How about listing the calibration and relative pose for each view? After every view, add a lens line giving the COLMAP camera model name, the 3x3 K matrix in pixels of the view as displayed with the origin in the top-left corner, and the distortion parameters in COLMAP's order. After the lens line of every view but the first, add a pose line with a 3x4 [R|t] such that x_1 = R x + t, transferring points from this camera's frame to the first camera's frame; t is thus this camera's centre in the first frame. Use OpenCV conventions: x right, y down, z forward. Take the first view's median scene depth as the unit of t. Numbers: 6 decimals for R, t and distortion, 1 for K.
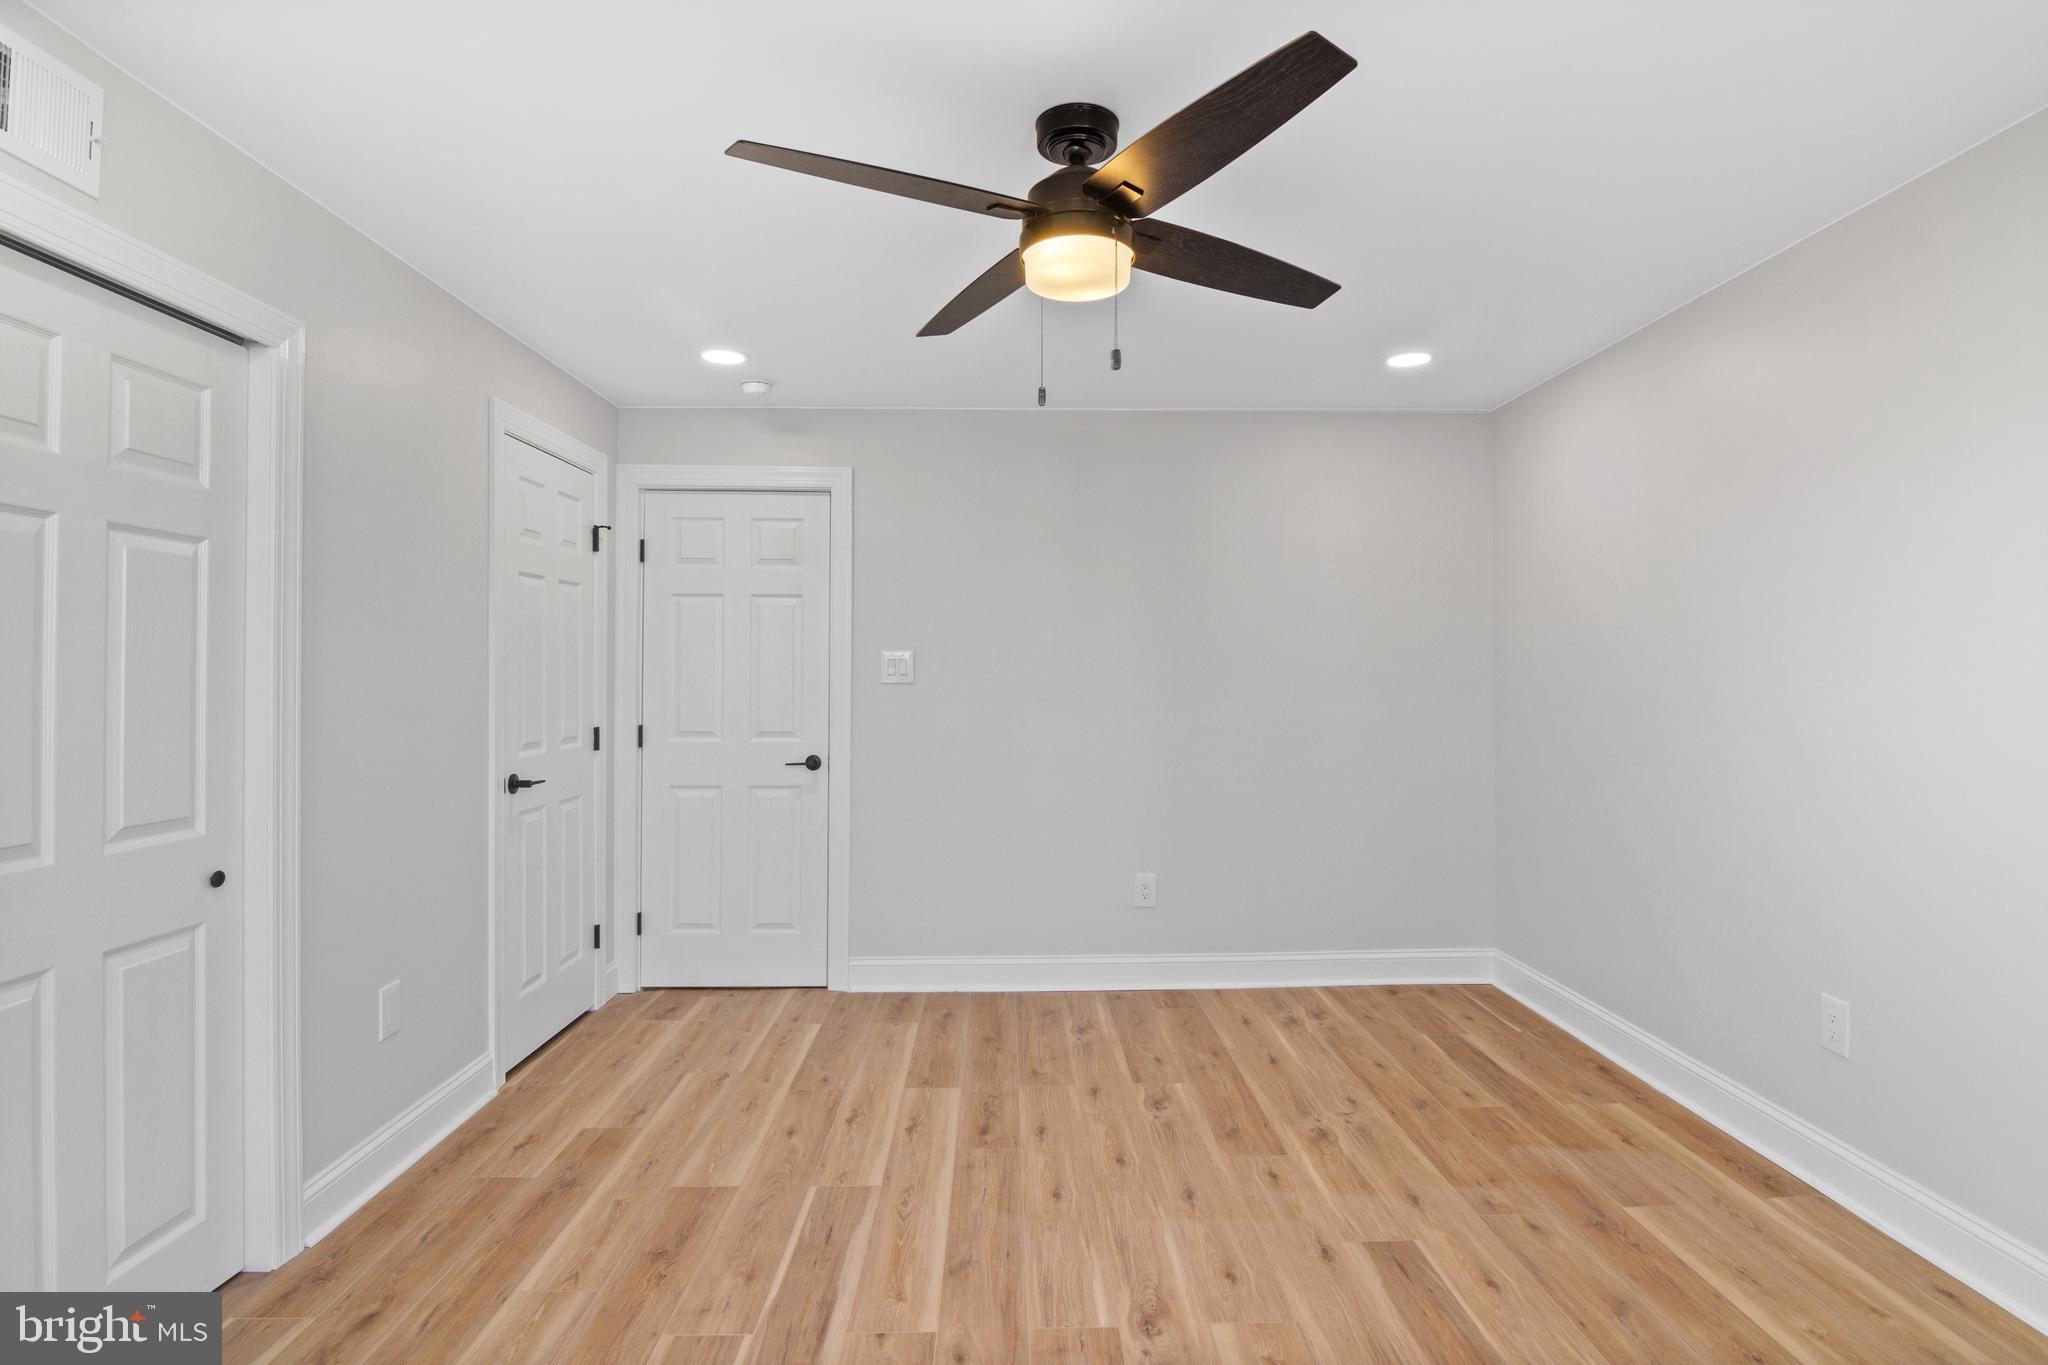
lens RADIAL K [[1066.3, 0, 1036.3], [0, 1066.3, 667.6], [0, 0, 1]] dist [0.000055, -0.015848]
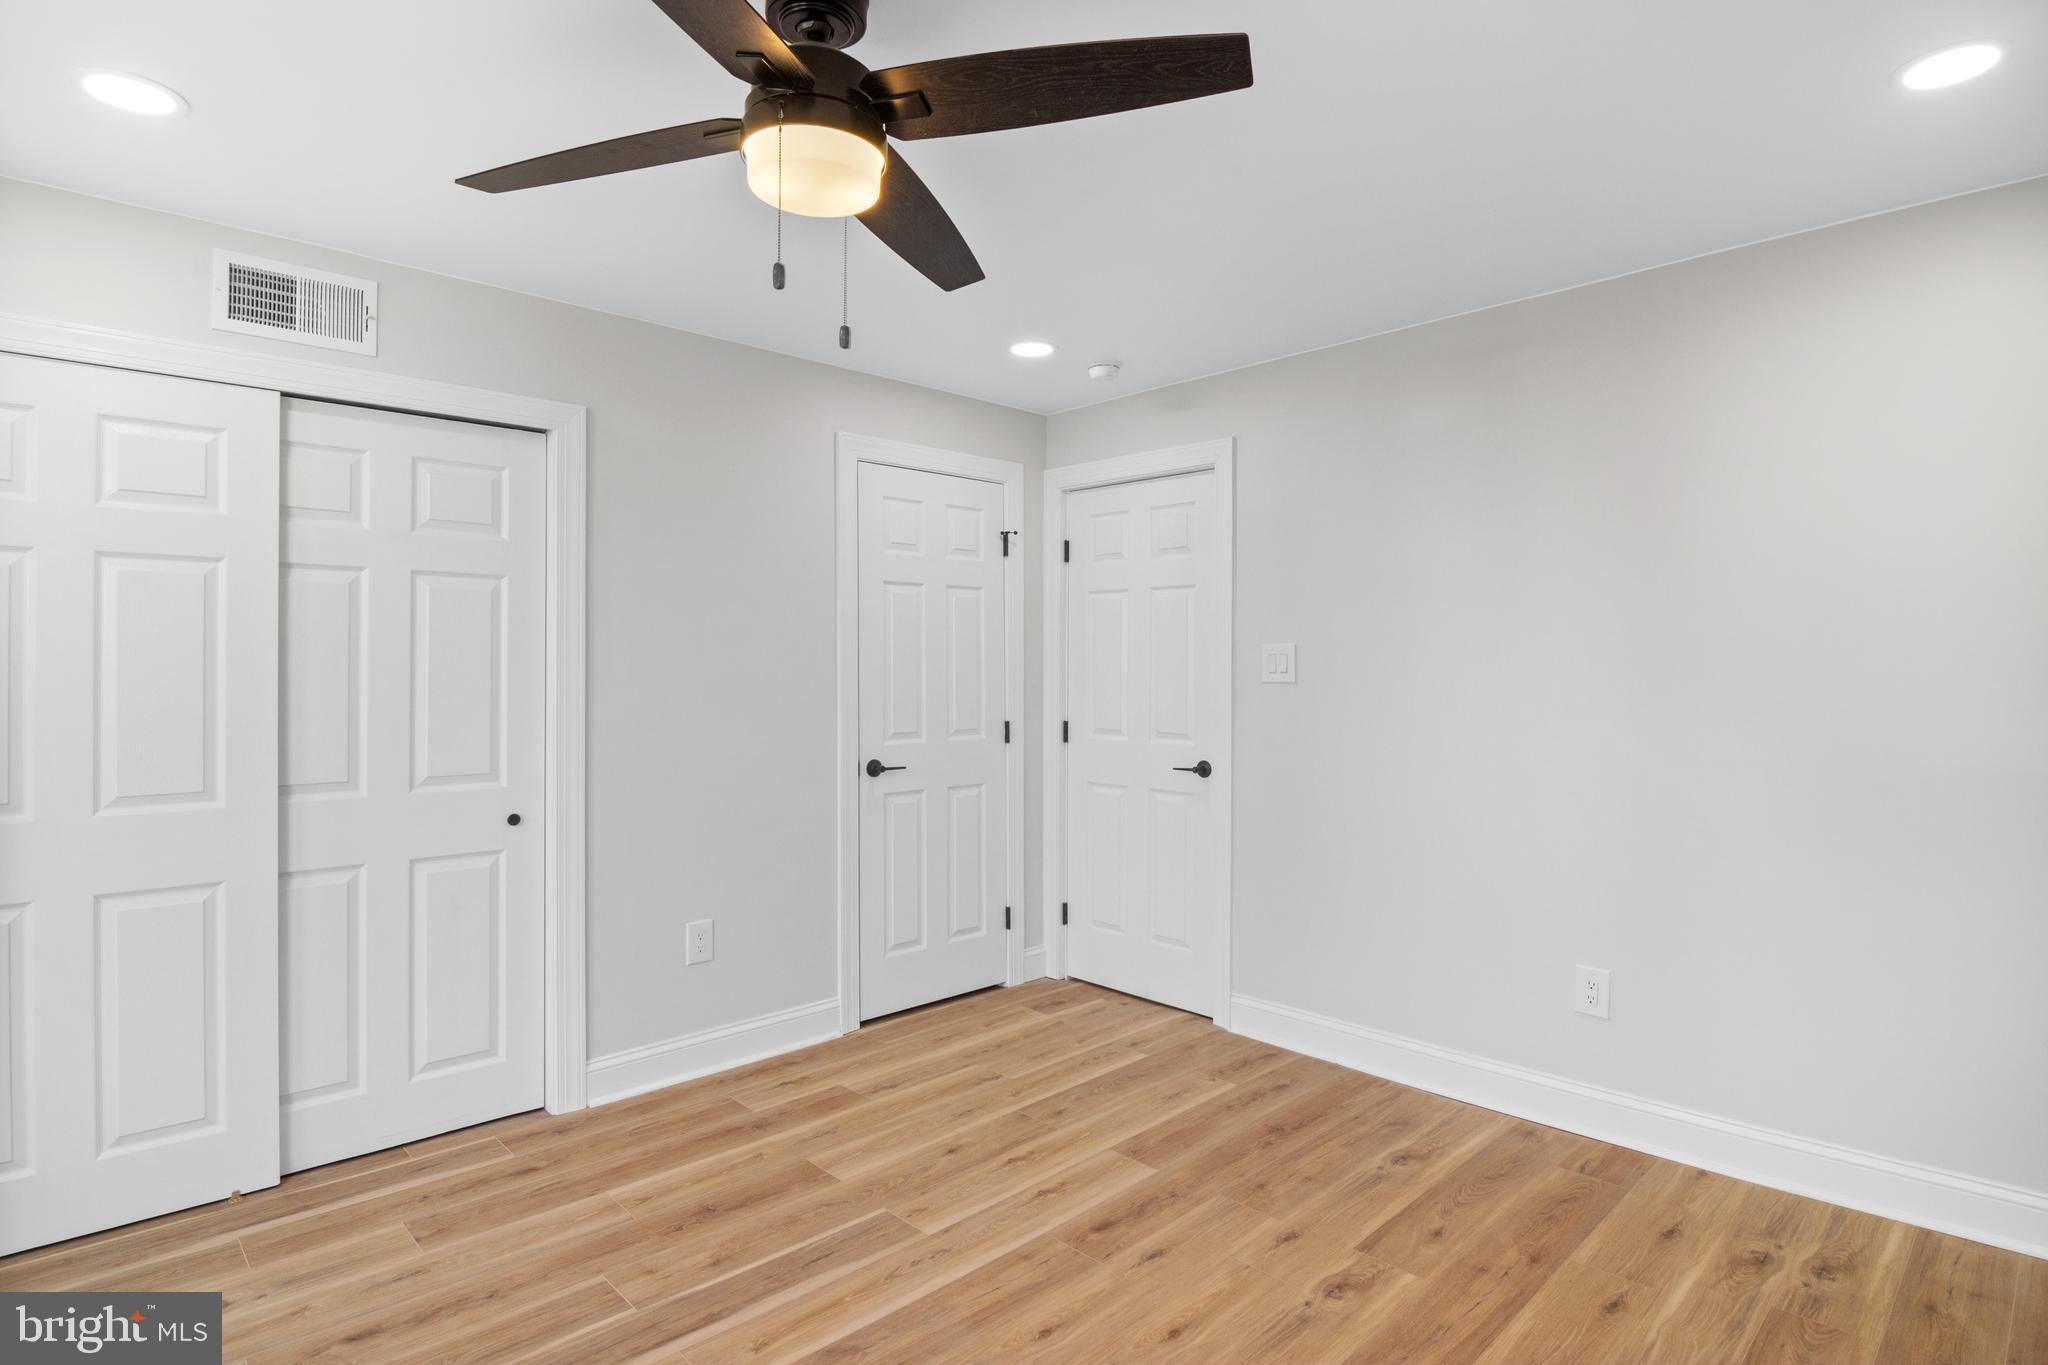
lens RADIAL K [[1066.3, 0, 1036.3], [0, 1066.3, 667.6], [0, 0, 1]] dist [0.000055, -0.015848]
pose [[0.674936, -0.000431, -0.737876, 0.460663], [0.004461, 0.999984, 0.003496, -0.001344], [0.737862, -0.005651, 0.674928, 0.357832]]
